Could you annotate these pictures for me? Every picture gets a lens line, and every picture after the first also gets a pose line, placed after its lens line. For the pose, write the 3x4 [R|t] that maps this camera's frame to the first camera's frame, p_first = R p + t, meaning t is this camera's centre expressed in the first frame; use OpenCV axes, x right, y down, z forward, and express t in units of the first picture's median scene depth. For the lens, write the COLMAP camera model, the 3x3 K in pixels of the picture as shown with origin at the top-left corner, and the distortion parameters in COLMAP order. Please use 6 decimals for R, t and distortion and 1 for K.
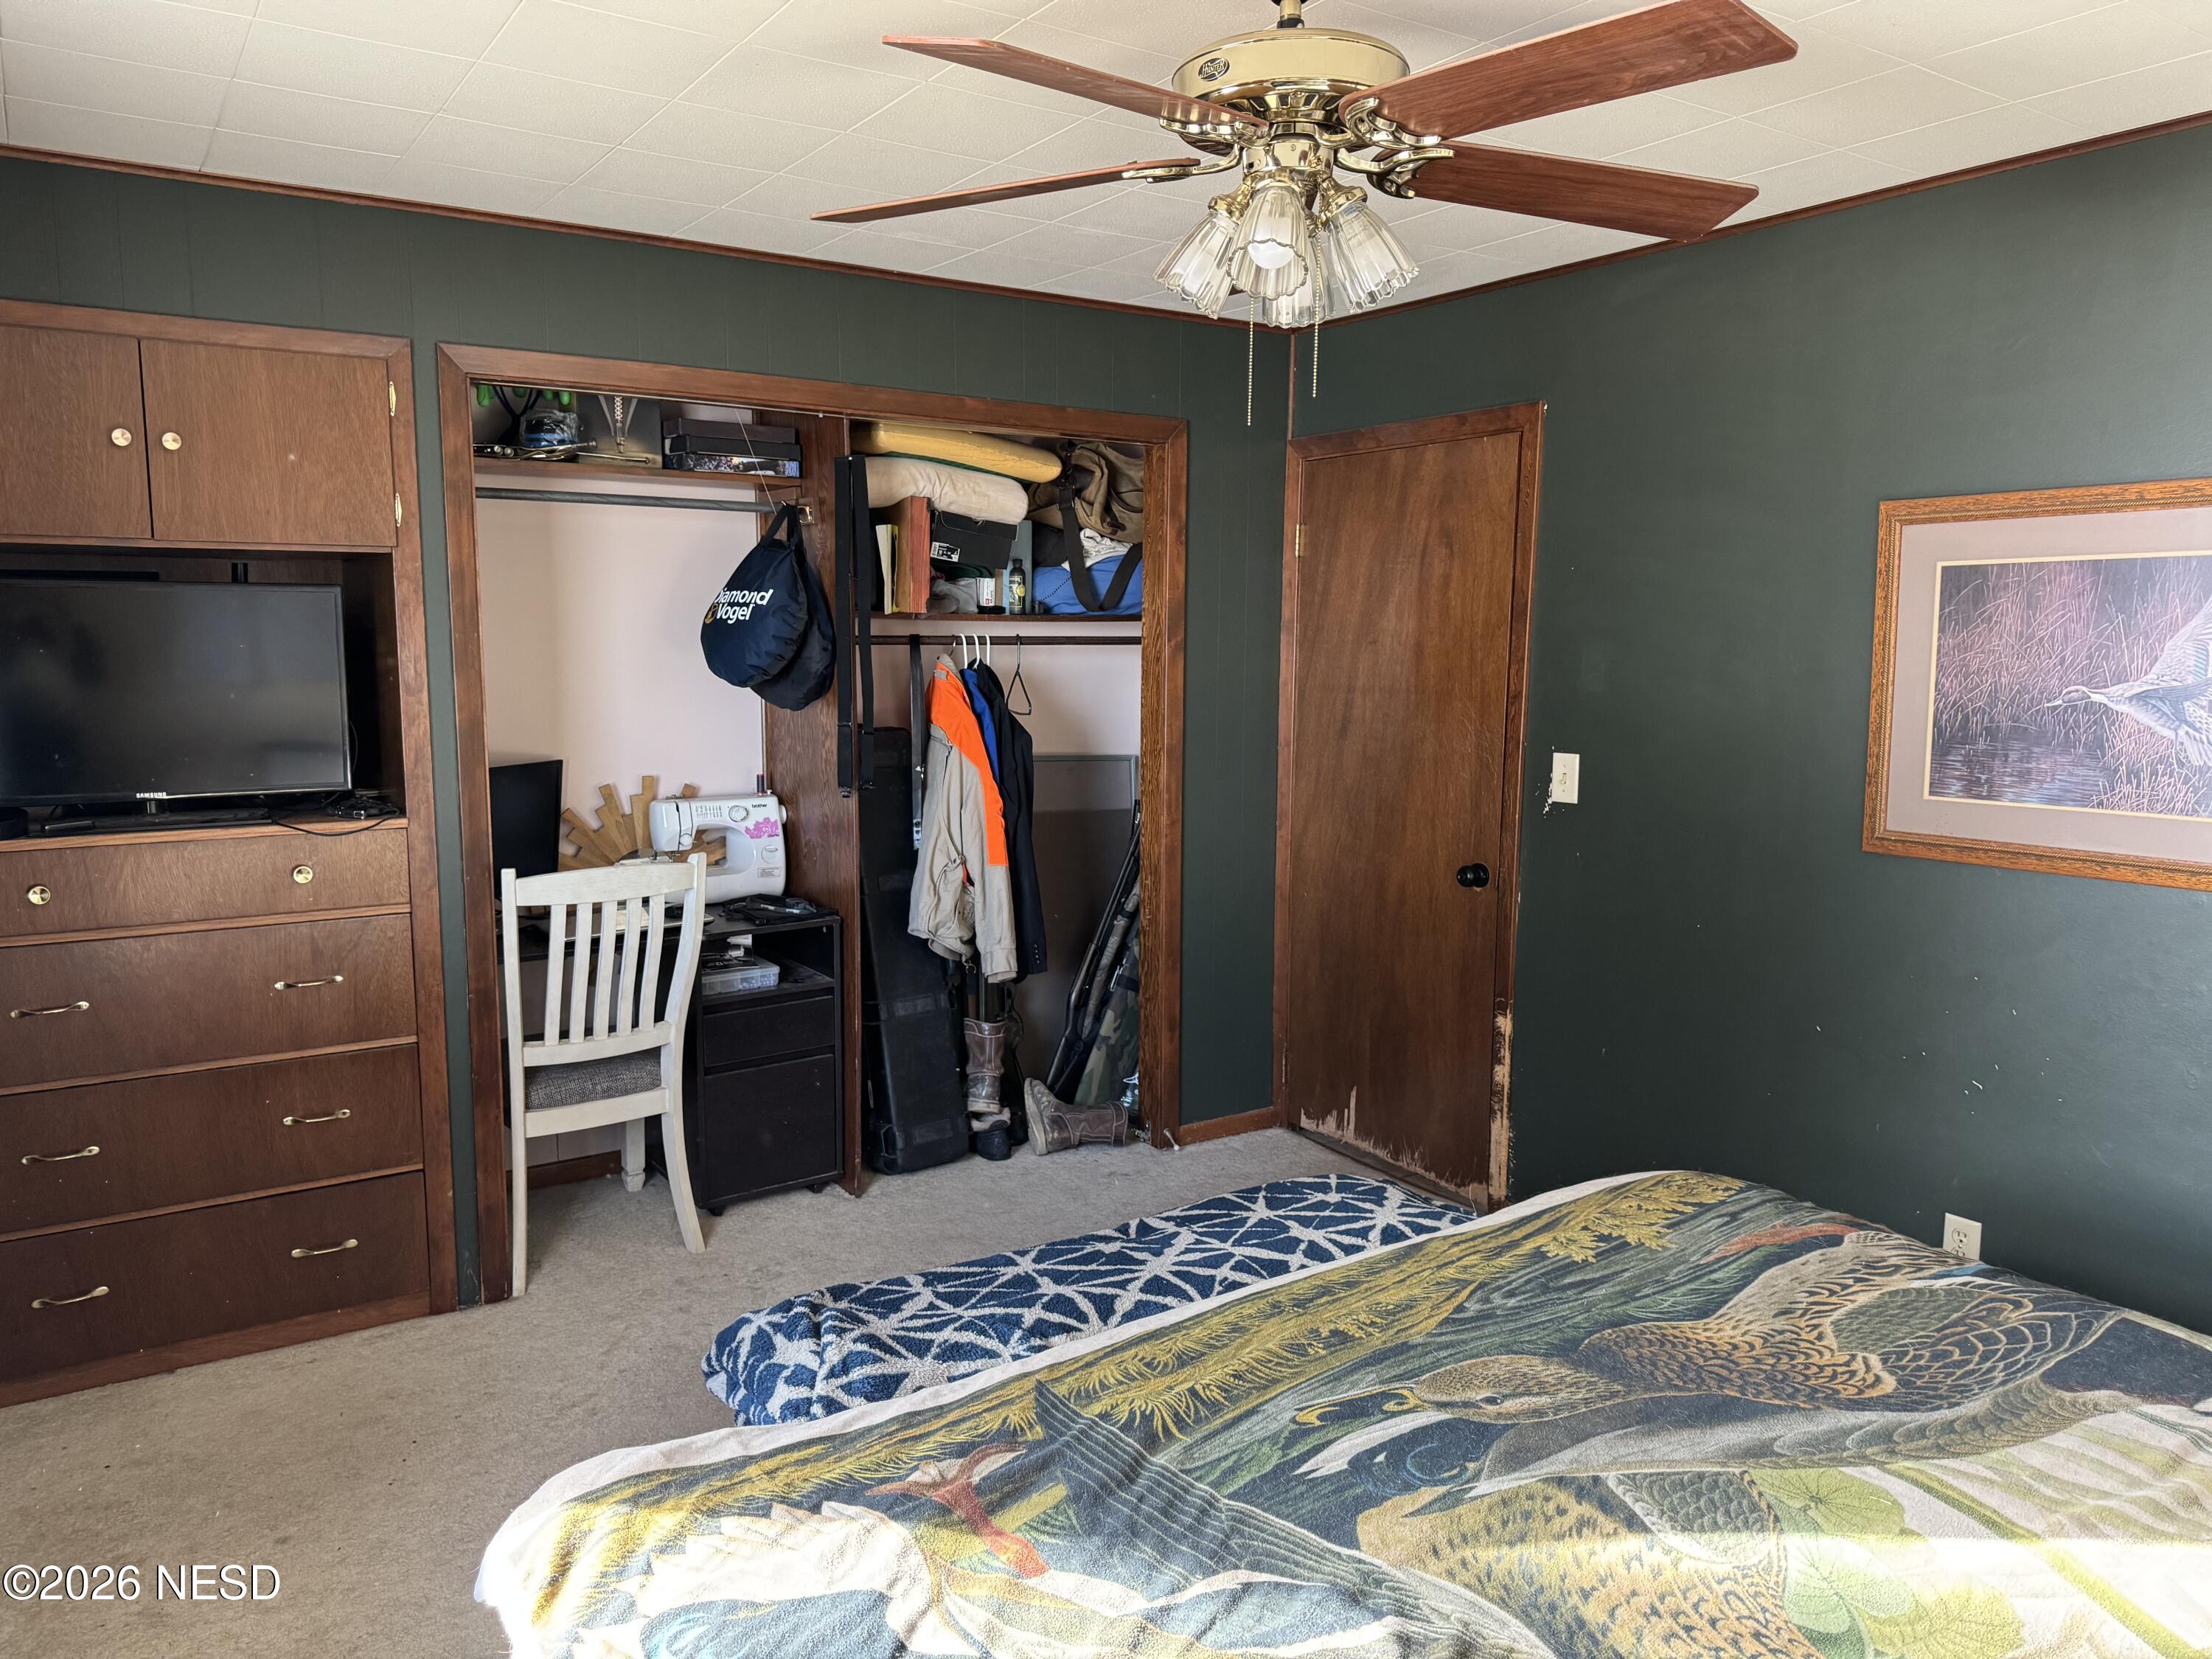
lens RADIAL K [[1554.4, 0, 1103.9], [0, 1554.4, 828.3], [0, 0, 1]] dist [0.073720, -0.094132]
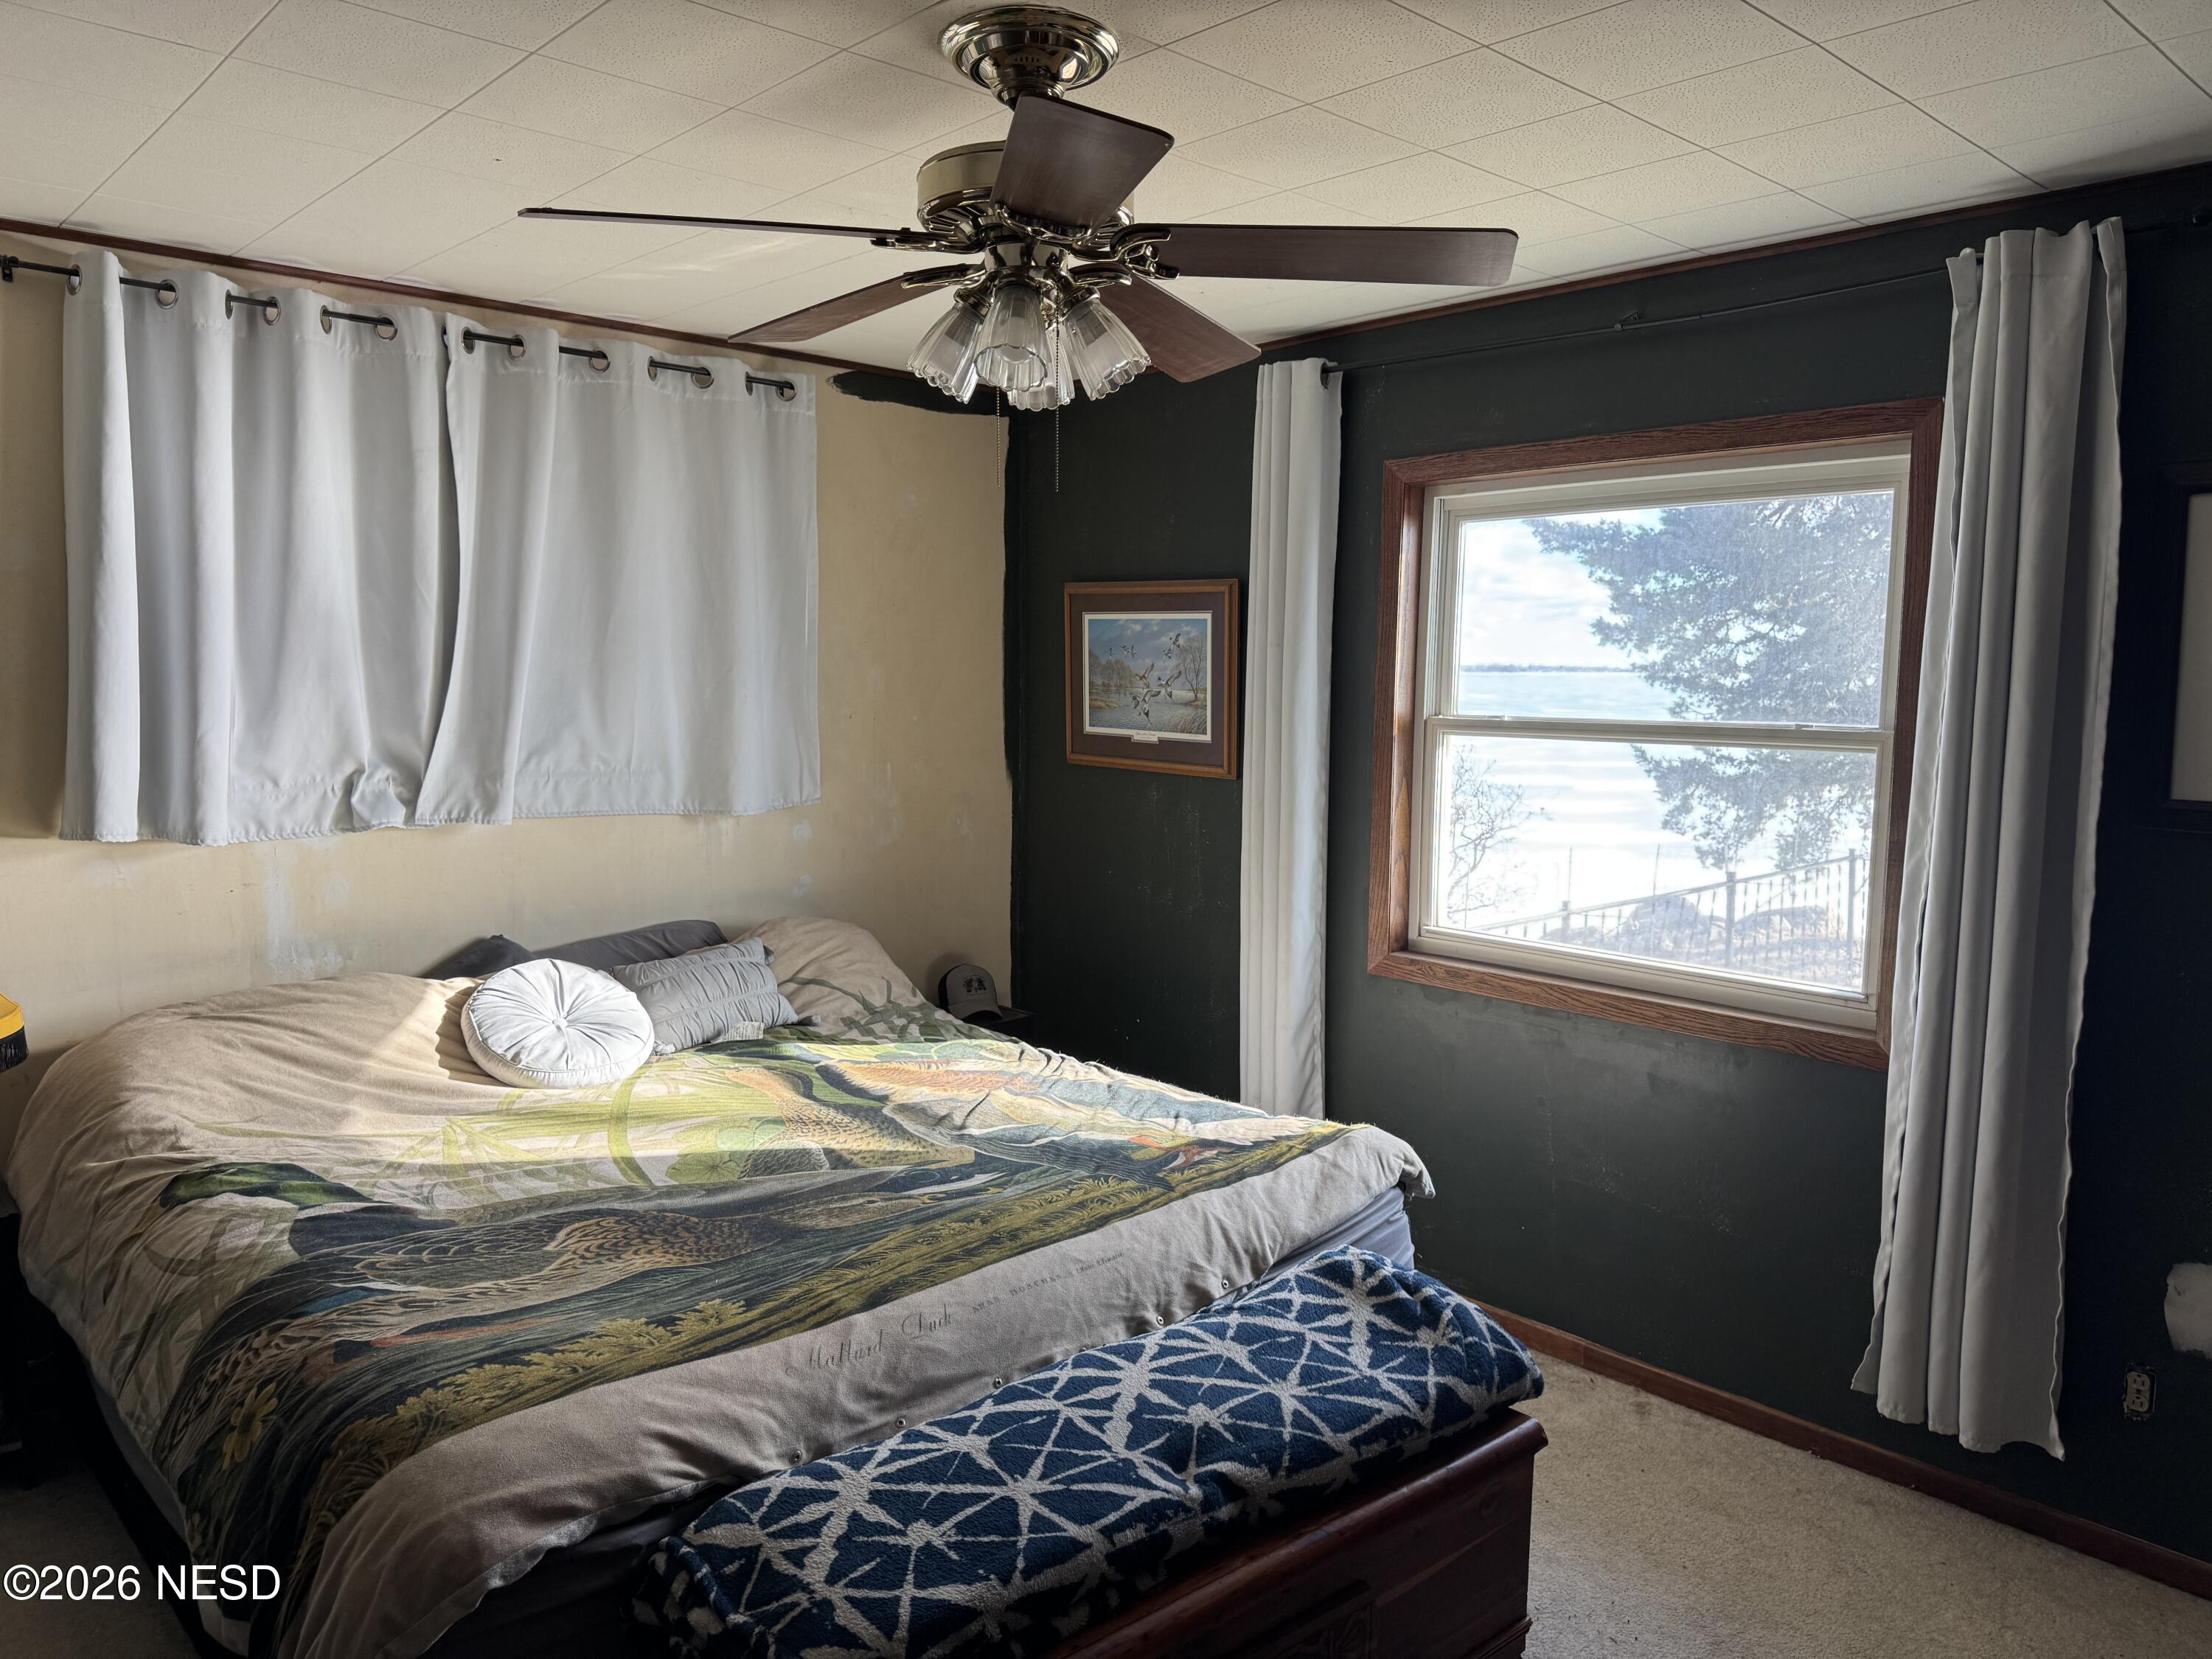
lens RADIAL K [[1554.4, 0, 1104.6], [0, 1554.4, 822.8], [0, 0, 1]] dist [0.073720, -0.094132]
pose [[-0.988093, -0.003031, -0.153831, 0.241564], [-0.037848, 0.973872, 0.223920, -0.304564], [0.149133, 0.227076, -0.962391, 2.231623]]
